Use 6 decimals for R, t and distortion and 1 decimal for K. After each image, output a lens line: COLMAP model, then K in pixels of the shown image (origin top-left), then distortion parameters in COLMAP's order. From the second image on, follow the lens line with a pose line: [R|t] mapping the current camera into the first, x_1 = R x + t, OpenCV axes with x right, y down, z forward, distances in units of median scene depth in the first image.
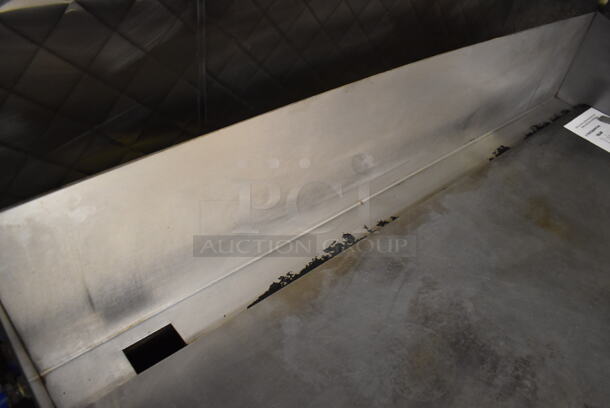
lens RADIAL K [[472.4, 0, 305.0], [0, 472.4, 204.0], [0, 0, 1]] dist [-0.098901, 0.015513]
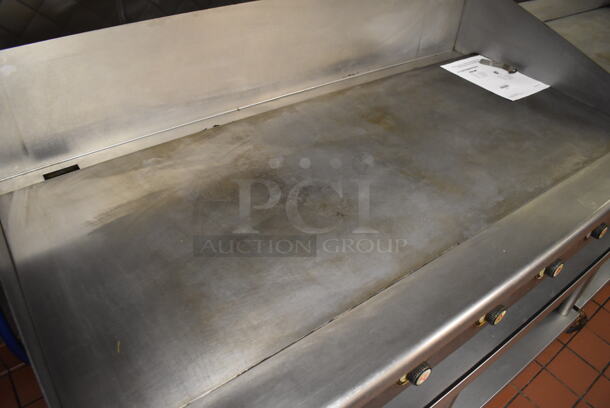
lens RADIAL K [[472.4, 0, 305.0], [0, 472.4, 204.0], [0, 0, 1]] dist [-0.098901, 0.015513]
pose [[0.993625, 0.002549, -0.112711, 0.468669], [-0.007459, 0.999040, -0.043166, 0.330507], [0.112493, 0.043731, 0.992690, -0.316270]]
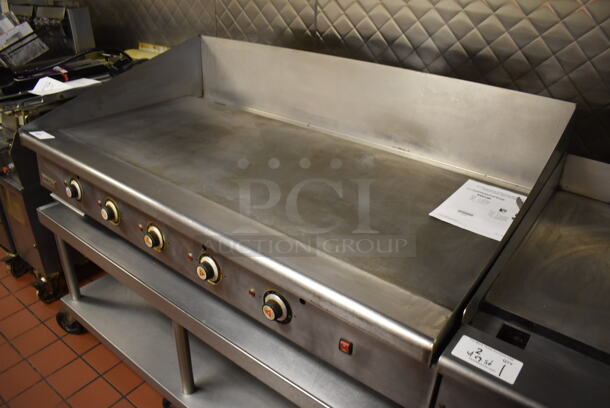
lens RADIAL K [[472.4, 0, 305.0], [0, 472.4, 204.0], [0, 0, 1]] dist [-0.098901, 0.015513]
pose [[0.179802, 0.357843, -0.916307, 2.027138], [-0.658933, 0.735440, 0.157911, -0.061385], [0.730396, 0.575393, 0.368029, 0.465658]]
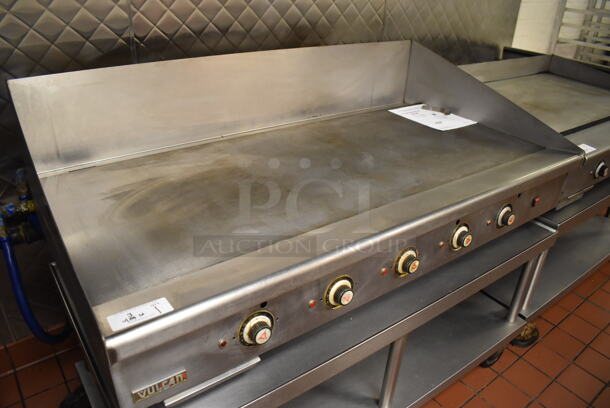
lens RADIAL K [[472.4, 0, 305.0], [0, 472.4, 204.0], [0, 0, 1]] dist [-0.098901, 0.015513]
pose [[0.992719, -0.024265, -0.117985, 0.626637], [-0.004593, 0.971163, -0.238372, 0.658125], [0.120367, 0.237179, 0.963980, -0.582551]]
